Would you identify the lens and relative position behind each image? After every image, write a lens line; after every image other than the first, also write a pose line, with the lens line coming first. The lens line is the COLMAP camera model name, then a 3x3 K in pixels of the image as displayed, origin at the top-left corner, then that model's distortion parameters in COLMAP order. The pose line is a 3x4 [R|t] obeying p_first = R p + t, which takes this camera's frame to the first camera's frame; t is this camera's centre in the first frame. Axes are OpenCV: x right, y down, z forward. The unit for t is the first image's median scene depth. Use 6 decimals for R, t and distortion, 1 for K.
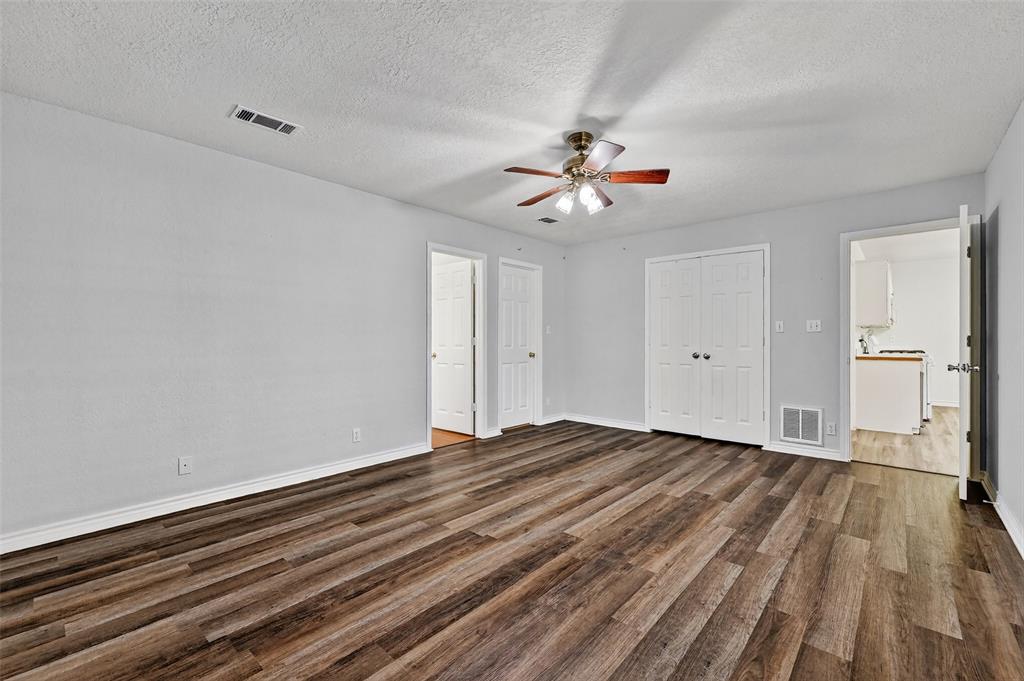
lens RADIAL K [[432.5, 0, 518.9], [0, 432.5, 334.7], [0, 0, 1]] dist [0.000059, 0.000096]
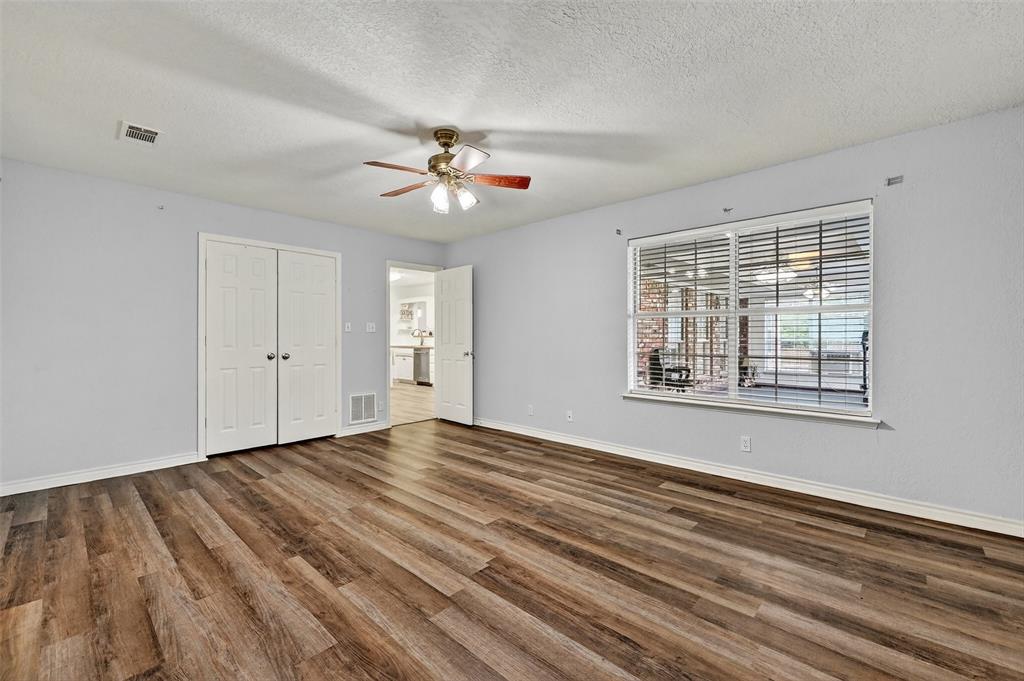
lens RADIAL K [[422.6, 0, 515.9], [0, 422.6, 336.5], [0, 0, 1]] dist [0.000196, 0.000075]
pose [[0.028139, 0.002182, 0.999602, -0.854764], [-0.008423, 0.999963, -0.001946, 0.005955], [-0.999569, -0.008364, 0.028157, 0.847621]]
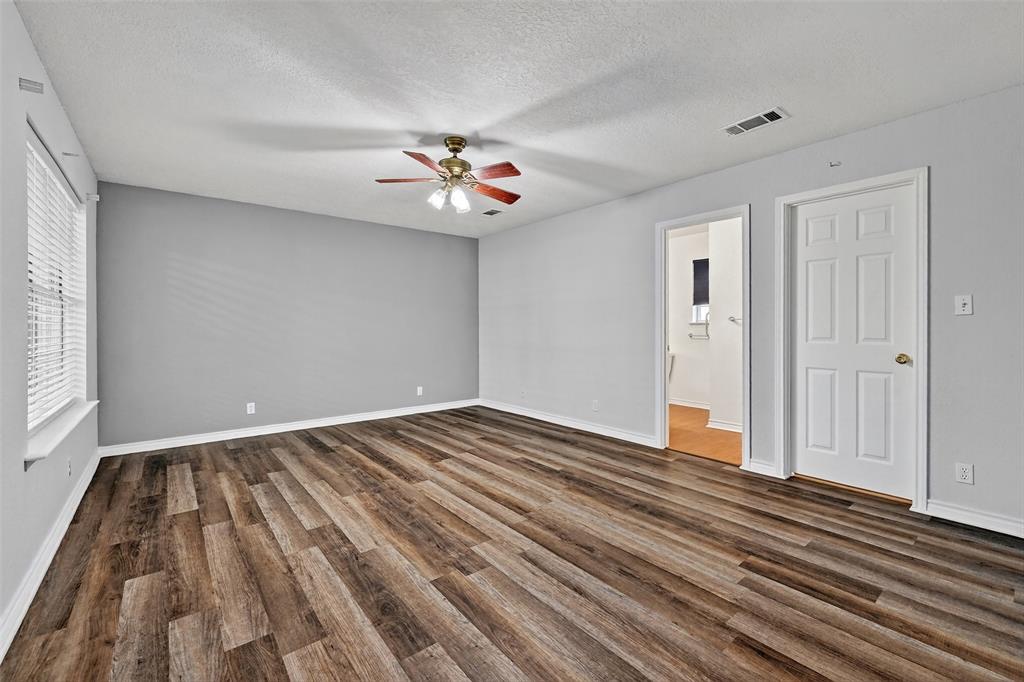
lens RADIAL K [[432.5, 0, 518.9], [0, 432.5, 335.2], [0, 0, 1]] dist [0.000059, 0.000096]
pose [[-0.162203, 0.017058, -0.986610, 1.227953], [0.012933, 0.999801, 0.015160, 0.013170], [0.986673, -0.010301, -0.162392, 1.385138]]
